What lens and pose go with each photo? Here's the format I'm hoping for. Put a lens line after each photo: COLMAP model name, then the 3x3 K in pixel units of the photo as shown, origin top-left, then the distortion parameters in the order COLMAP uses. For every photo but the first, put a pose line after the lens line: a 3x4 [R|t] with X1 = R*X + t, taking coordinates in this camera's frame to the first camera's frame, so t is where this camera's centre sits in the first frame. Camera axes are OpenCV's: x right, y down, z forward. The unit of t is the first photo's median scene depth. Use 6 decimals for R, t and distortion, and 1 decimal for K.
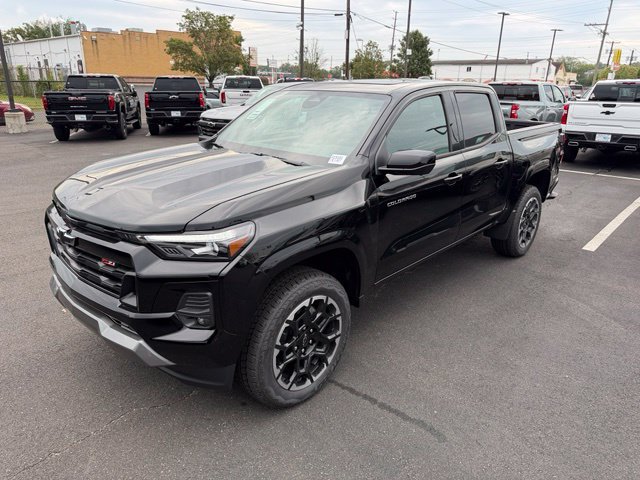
lens RADIAL K [[454.1, 0, 319.9], [0, 454.1, 238.3], [0, 0, 1]] dist [0.000223, -0.003622]
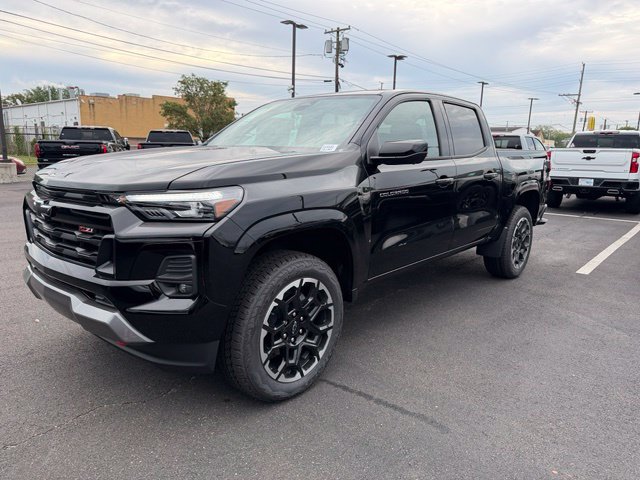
lens RADIAL K [[453.8, 0, 320.2], [0, 453.8, 242.8], [0, 0, 1]] dist [0.000939, -0.004871]
pose [[0.999728, 0.001884, 0.023254, -0.002555], [0.001077, 0.991941, -0.126699, 0.154494], [-0.023306, 0.126690, 0.991669, 0.048415]]
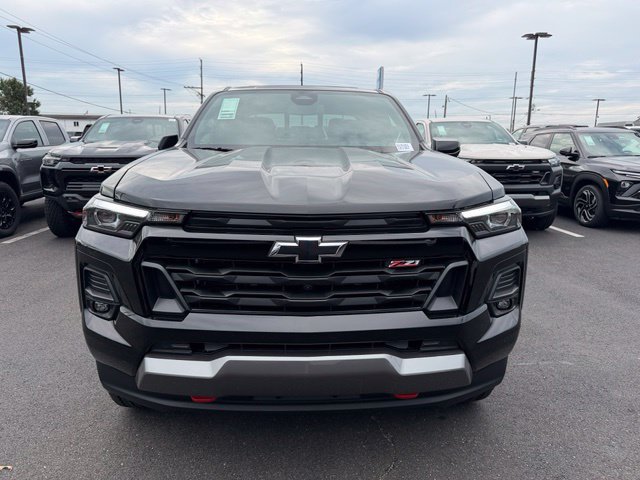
lens RADIAL K [[463.4, 0, 318.2], [0, 463.4, 237.9], [0, 0, 1]] dist [0.004319, -0.002042]
pose [[0.705000, -0.150874, 0.692974, -0.837280], [0.233666, 0.971966, -0.026105, -0.000456], [-0.669609, 0.180329, 0.720490, 0.426871]]
